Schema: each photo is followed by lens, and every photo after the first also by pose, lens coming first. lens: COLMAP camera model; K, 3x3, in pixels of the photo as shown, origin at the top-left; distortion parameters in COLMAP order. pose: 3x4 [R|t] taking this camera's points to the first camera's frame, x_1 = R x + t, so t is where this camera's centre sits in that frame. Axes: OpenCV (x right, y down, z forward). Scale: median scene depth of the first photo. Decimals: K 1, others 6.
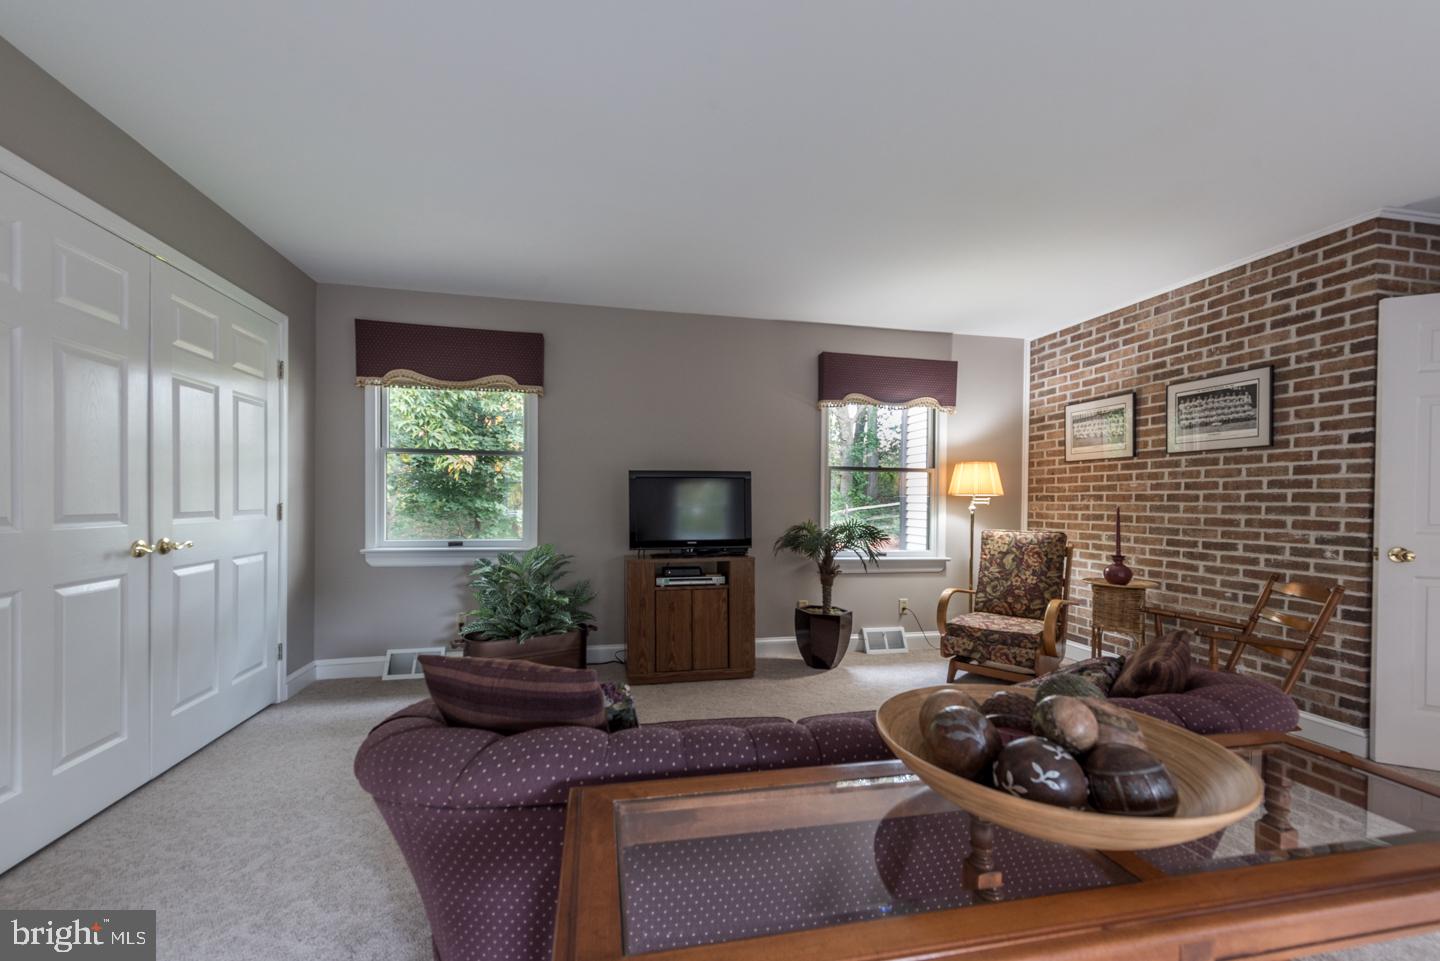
lens RADIAL K [[560.8, 0, 719.4], [0, 560.8, 510.1], [0, 0, 1]] dist [0.009077, -0.000454]
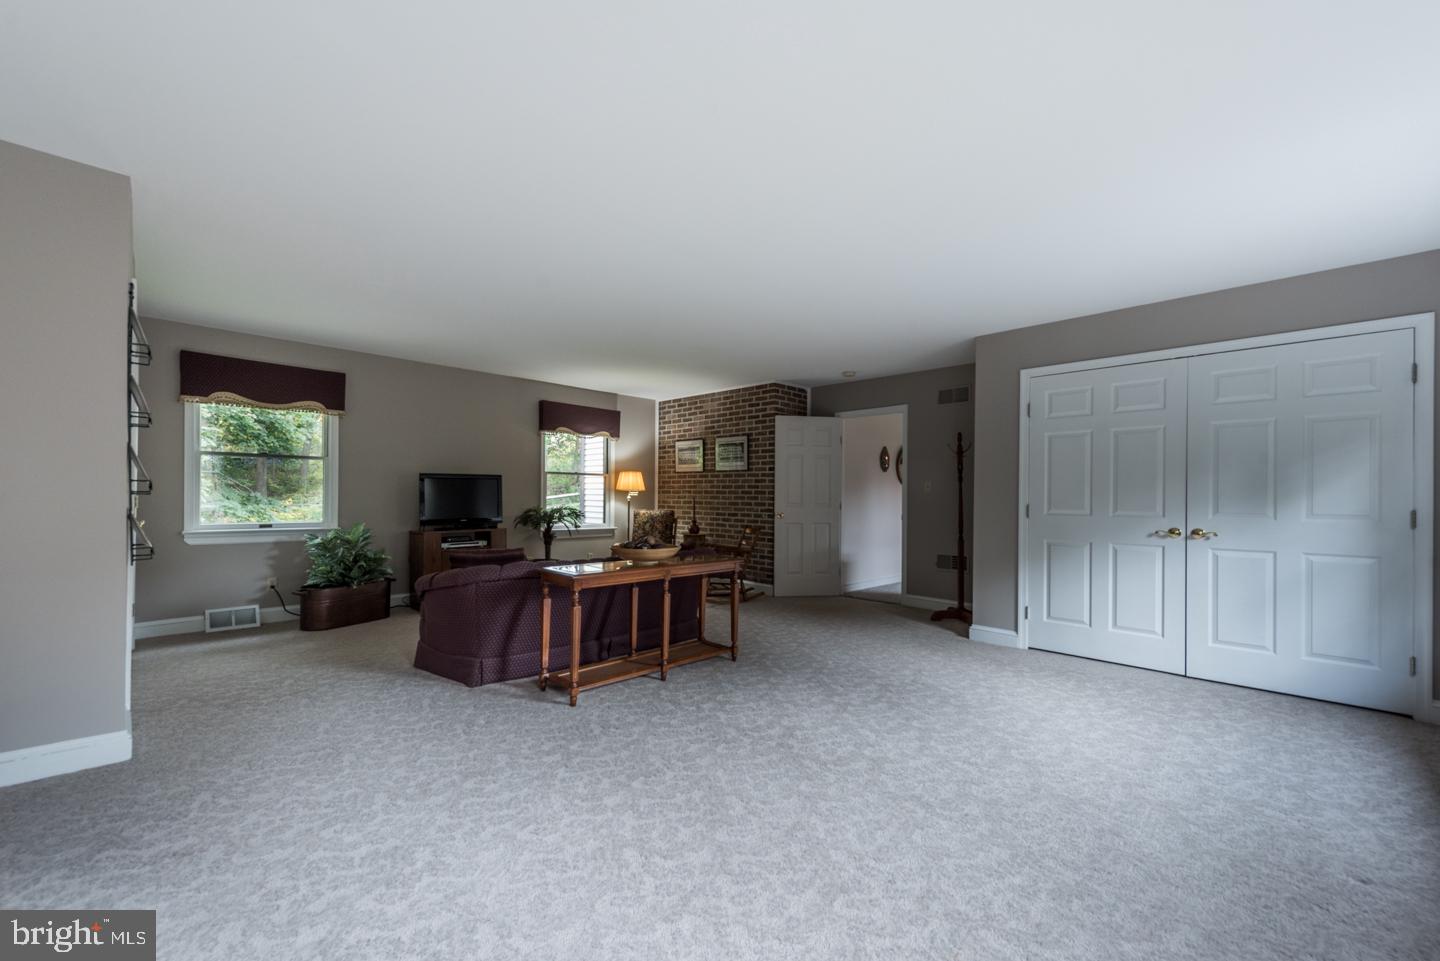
lens RADIAL K [[570.8, 0, 710.4], [0, 570.8, 495.6], [0, 0, 1]] dist [0.009280, -0.000235]
pose [[0.842376, -0.000218, 0.538891, -0.326670], [0.005606, 0.999949, -0.008359, 0.006781], [-0.538862, 0.010062, 0.842334, -0.704399]]
